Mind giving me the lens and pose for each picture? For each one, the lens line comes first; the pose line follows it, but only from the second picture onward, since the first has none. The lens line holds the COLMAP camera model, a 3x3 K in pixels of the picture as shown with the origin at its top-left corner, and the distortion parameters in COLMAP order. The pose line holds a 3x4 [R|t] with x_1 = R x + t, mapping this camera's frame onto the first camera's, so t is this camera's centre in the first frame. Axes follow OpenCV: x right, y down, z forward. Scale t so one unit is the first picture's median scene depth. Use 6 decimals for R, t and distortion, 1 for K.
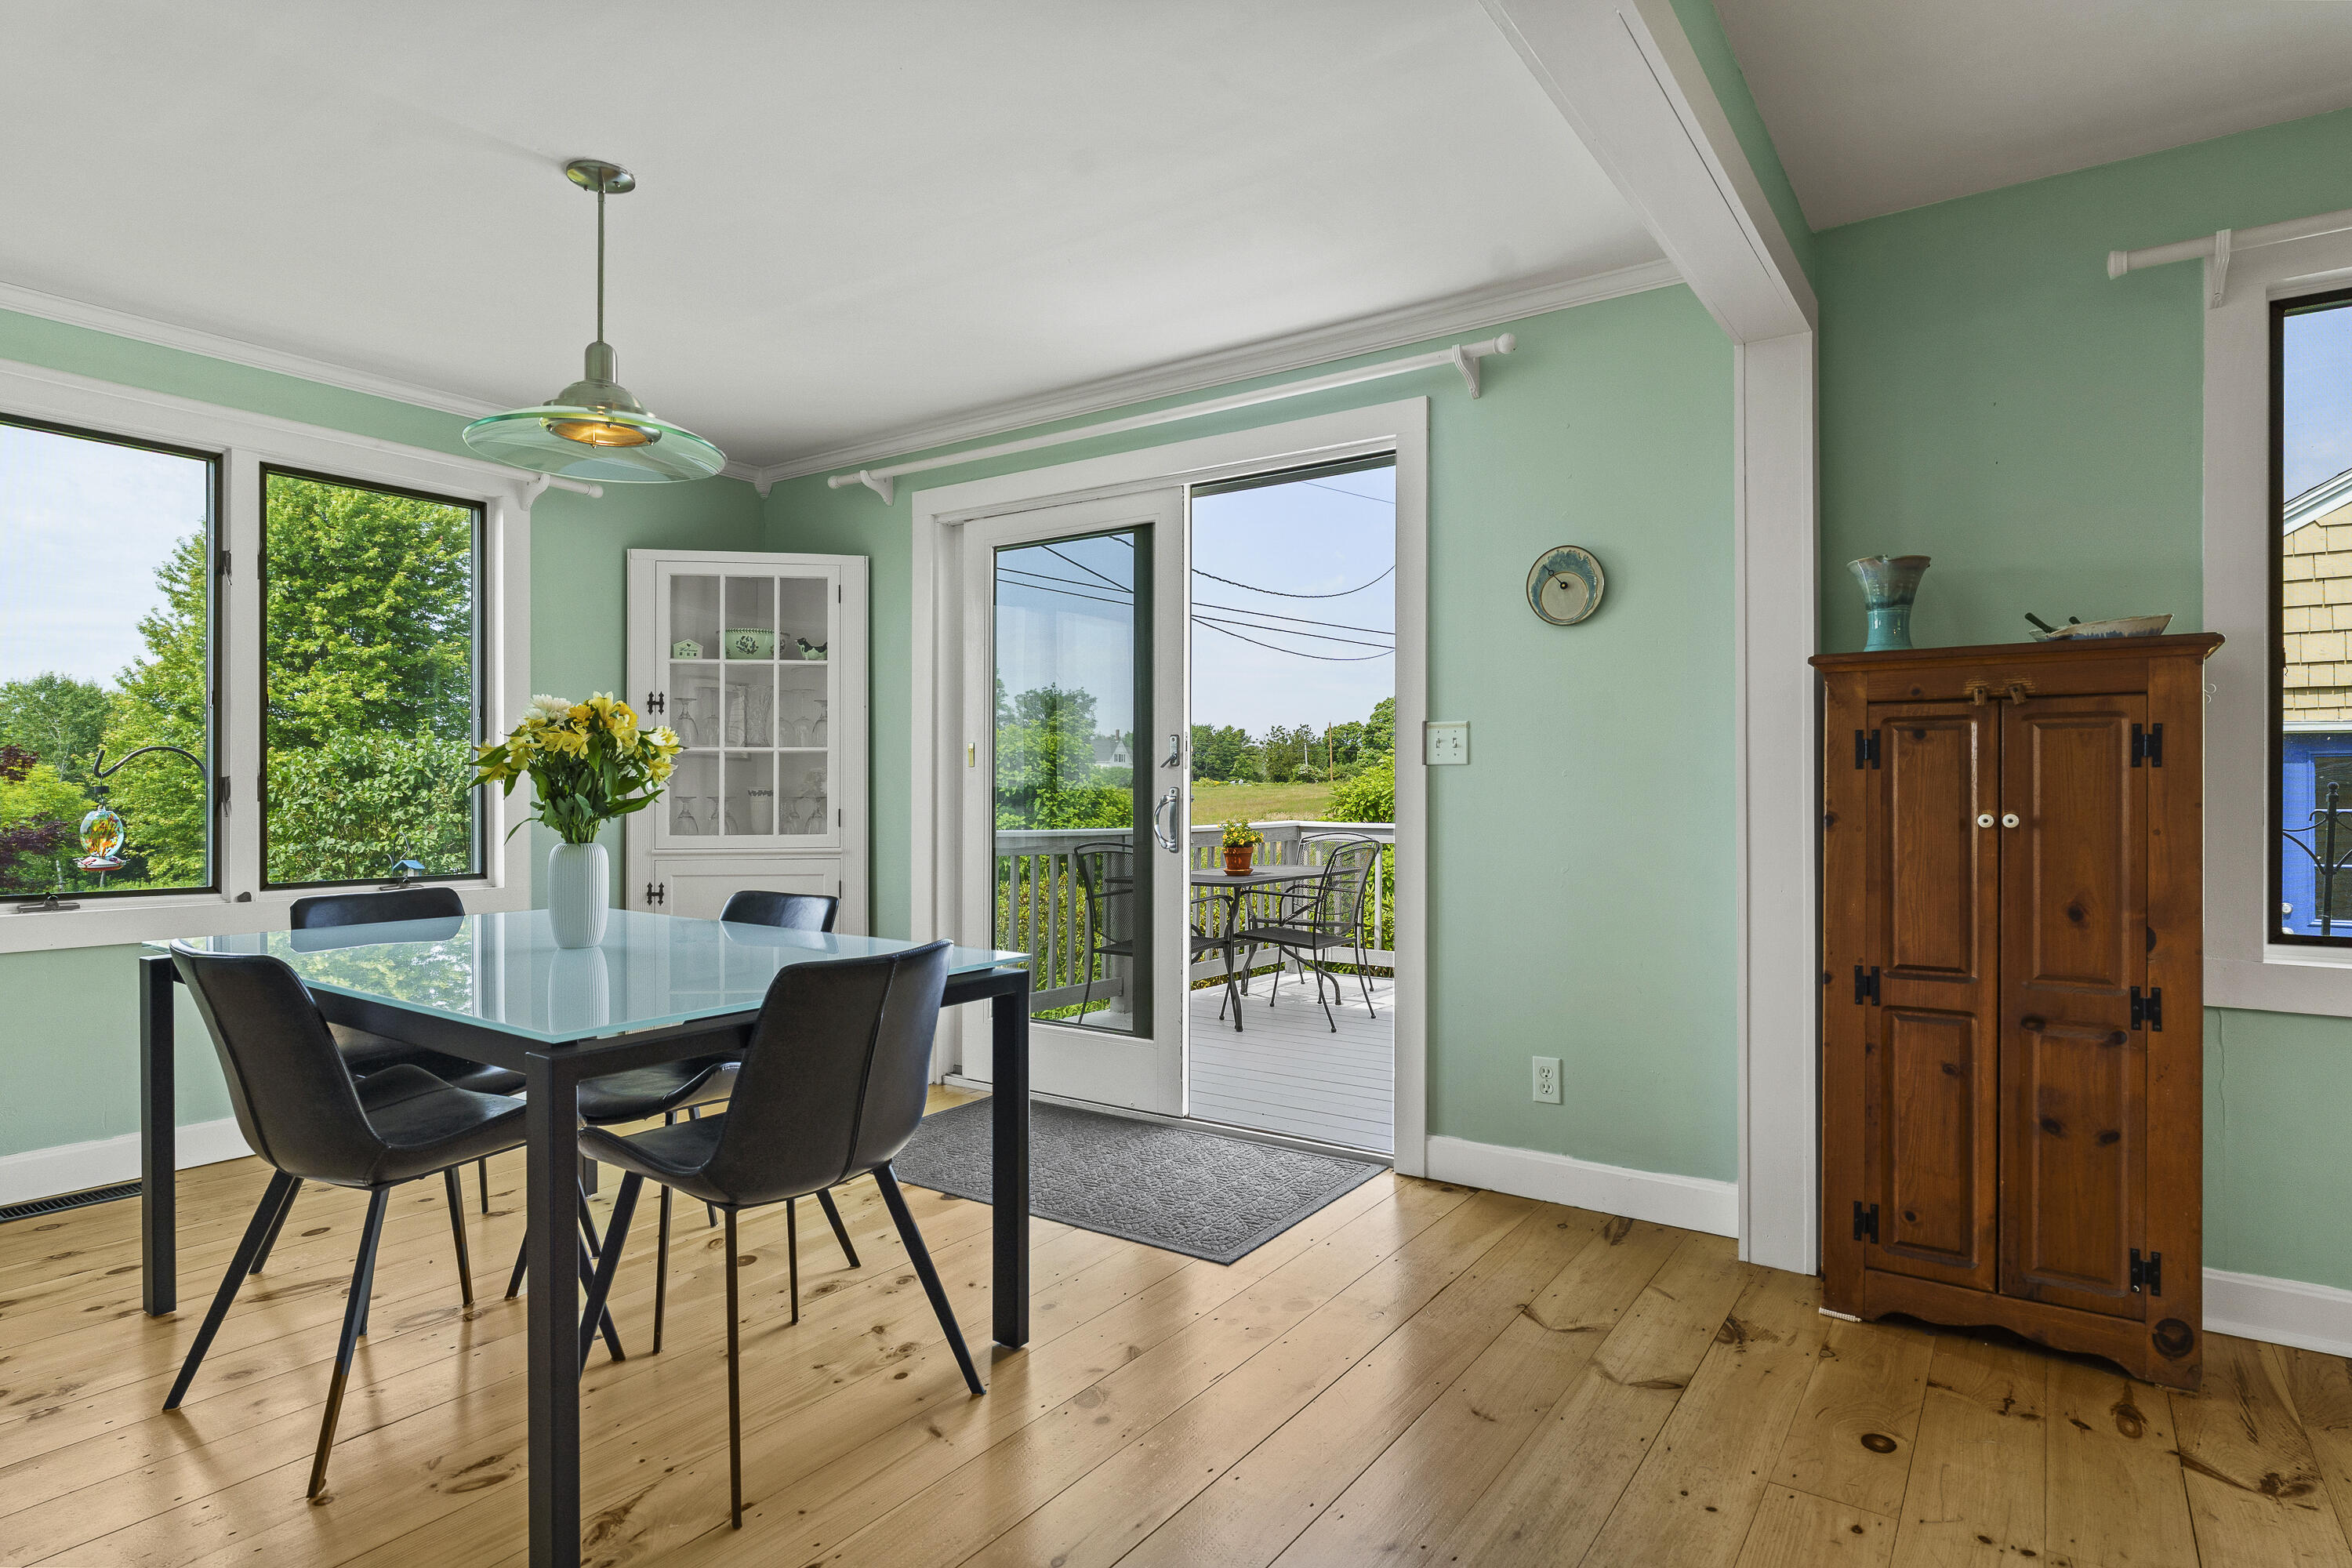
lens RADIAL K [[1268.5, 0, 1176.0], [0, 1268.5, 784.0], [0, 0, 1]] dist [-0.003752, 0.000147]
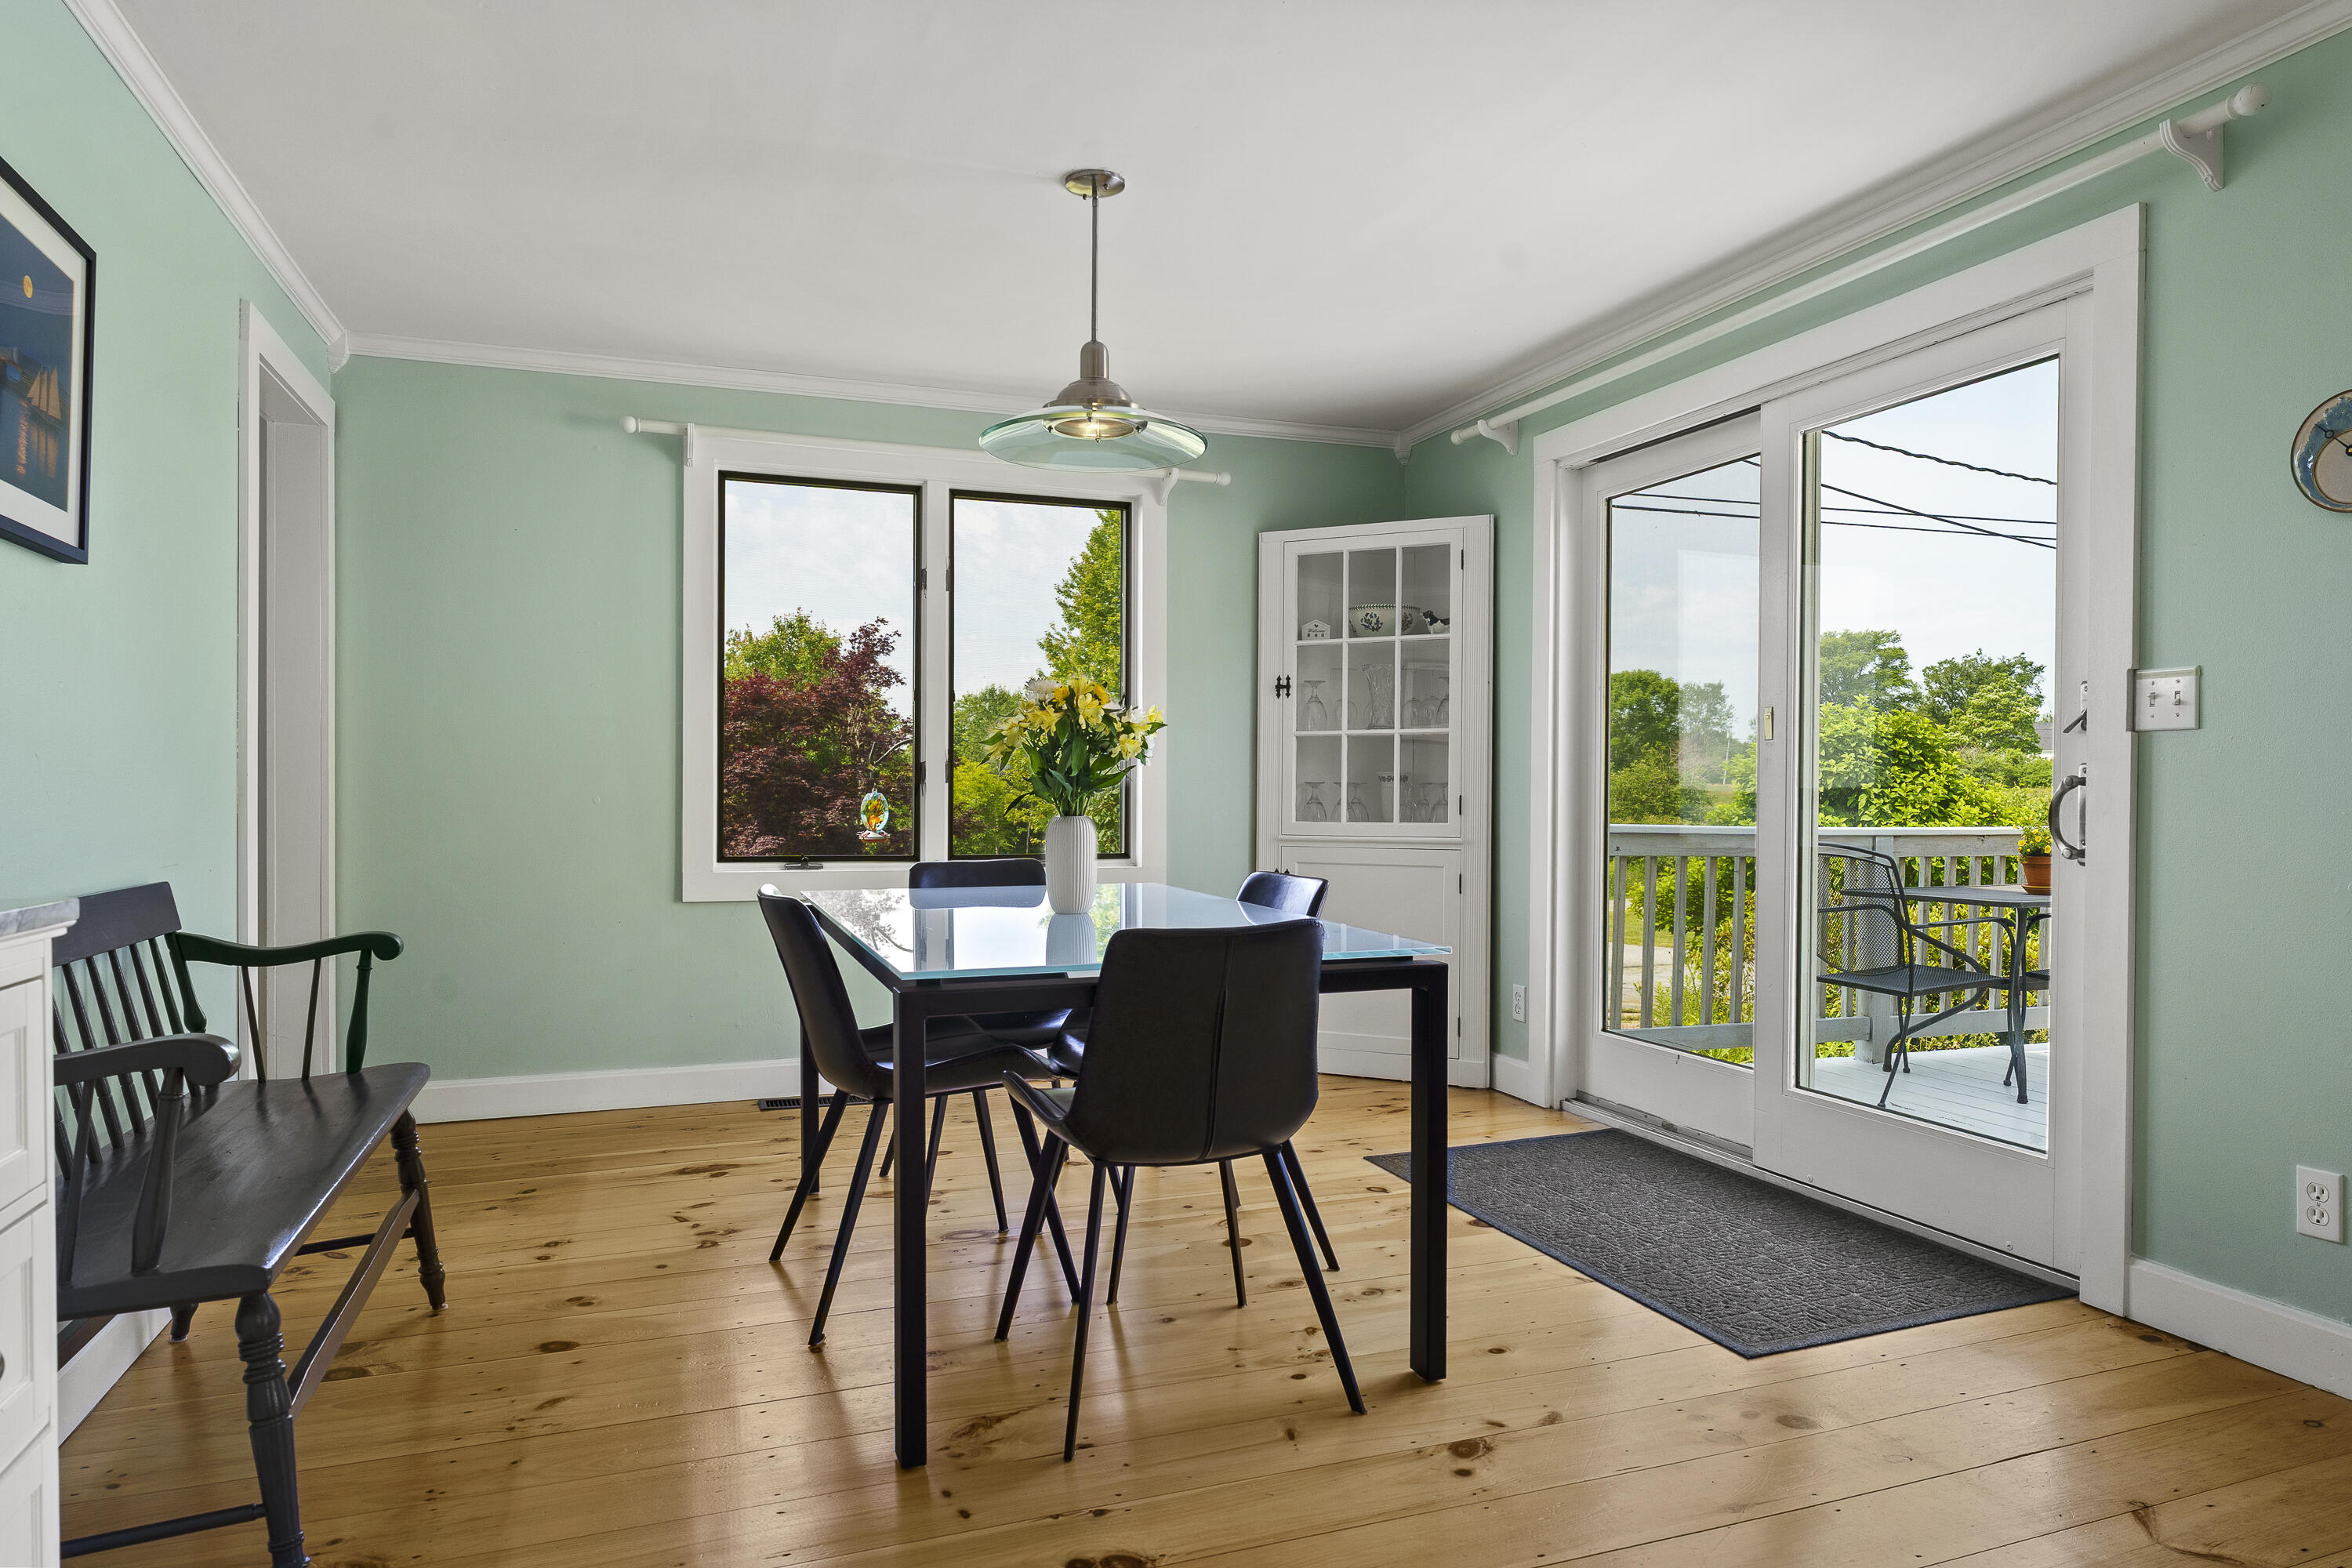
lens RADIAL K [[1446.3, 0, 1162.2], [0, 1446.3, 789.2], [0, 0, 1]] dist [-0.000313, -0.000439]
pose [[0.816001, 0.003790, -0.578038, 0.164185], [-0.000770, 0.999985, 0.005469, 0.009889], [0.578050, -0.004018, 0.815992, 0.027789]]
